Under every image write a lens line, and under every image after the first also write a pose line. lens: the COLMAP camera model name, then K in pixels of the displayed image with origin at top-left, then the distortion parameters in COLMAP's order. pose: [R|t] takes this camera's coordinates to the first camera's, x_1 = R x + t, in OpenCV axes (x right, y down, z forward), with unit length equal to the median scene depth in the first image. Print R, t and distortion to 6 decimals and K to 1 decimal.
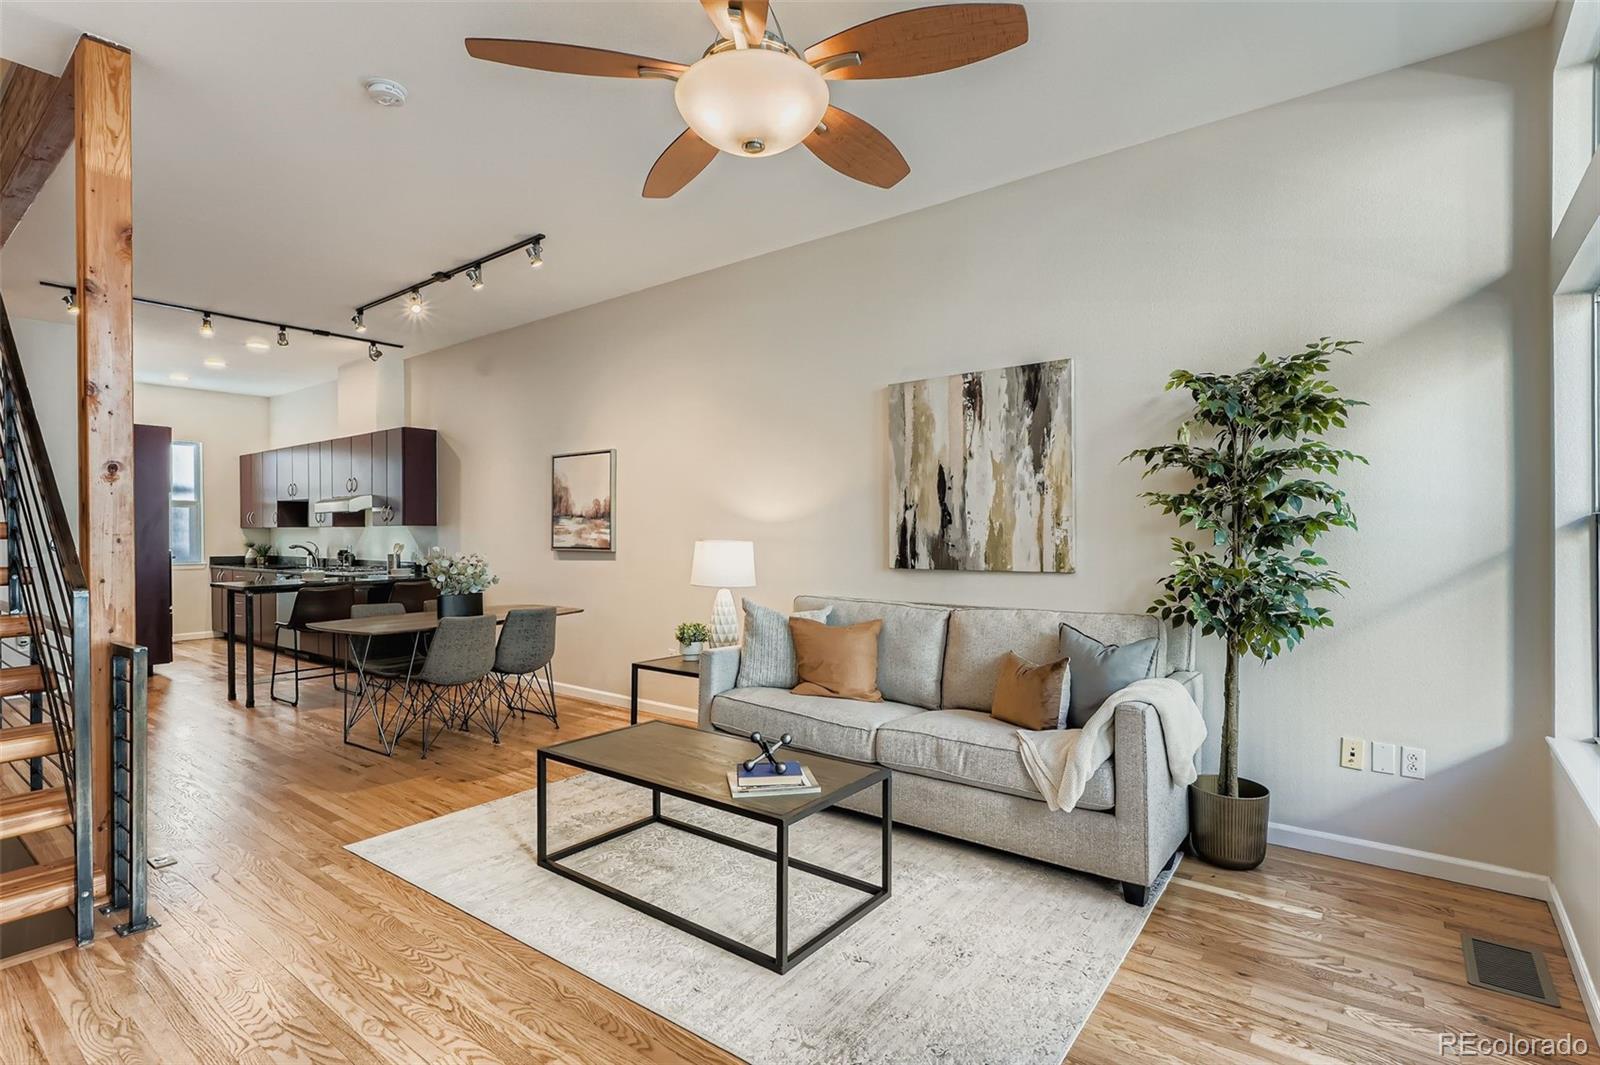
lens RADIAL K [[775.7, 0, 795.6], [0, 775.7, 537.8], [0, 0, 1]] dist [0.001286, 0.000114]
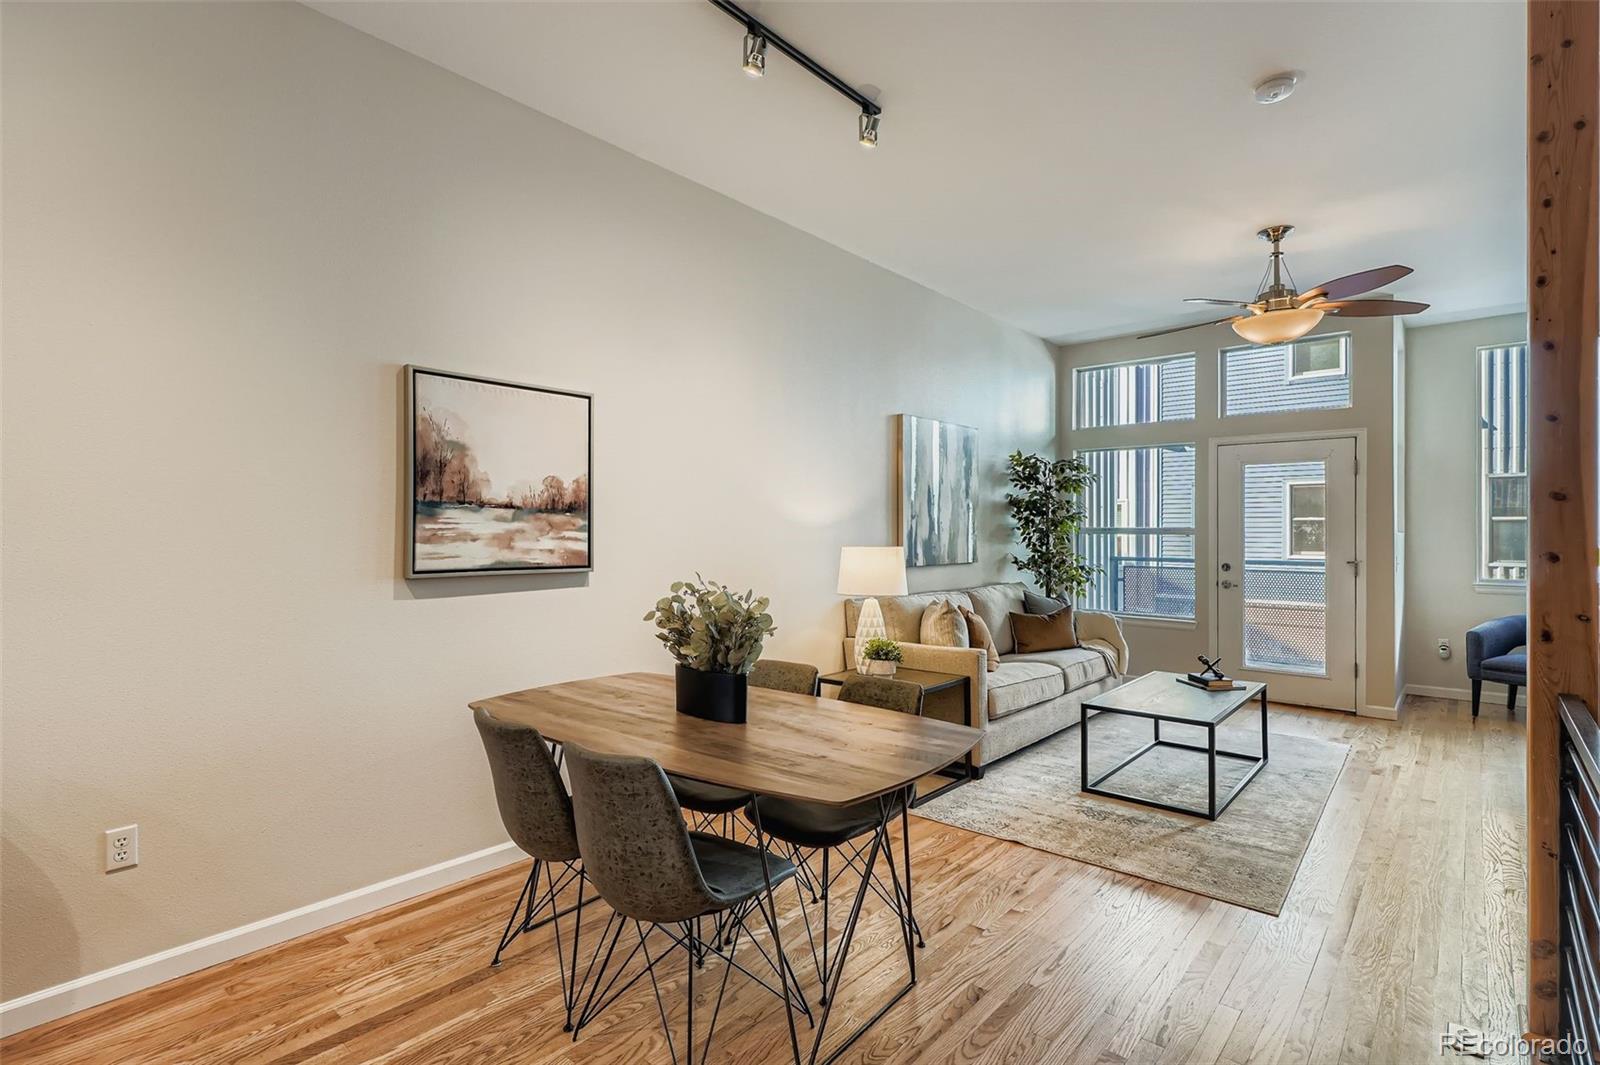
lens RADIAL K [[775.7, 0, 794.4], [0, 775.7, 525.7], [0, 0, 1]] dist [0.001286, 0.000114]
pose [[0.051869, 0.010358, 0.998600, -0.796567], [0.003906, 0.999936, -0.010574, -0.009153], [-0.998646, 0.004449, 0.051826, 0.808889]]
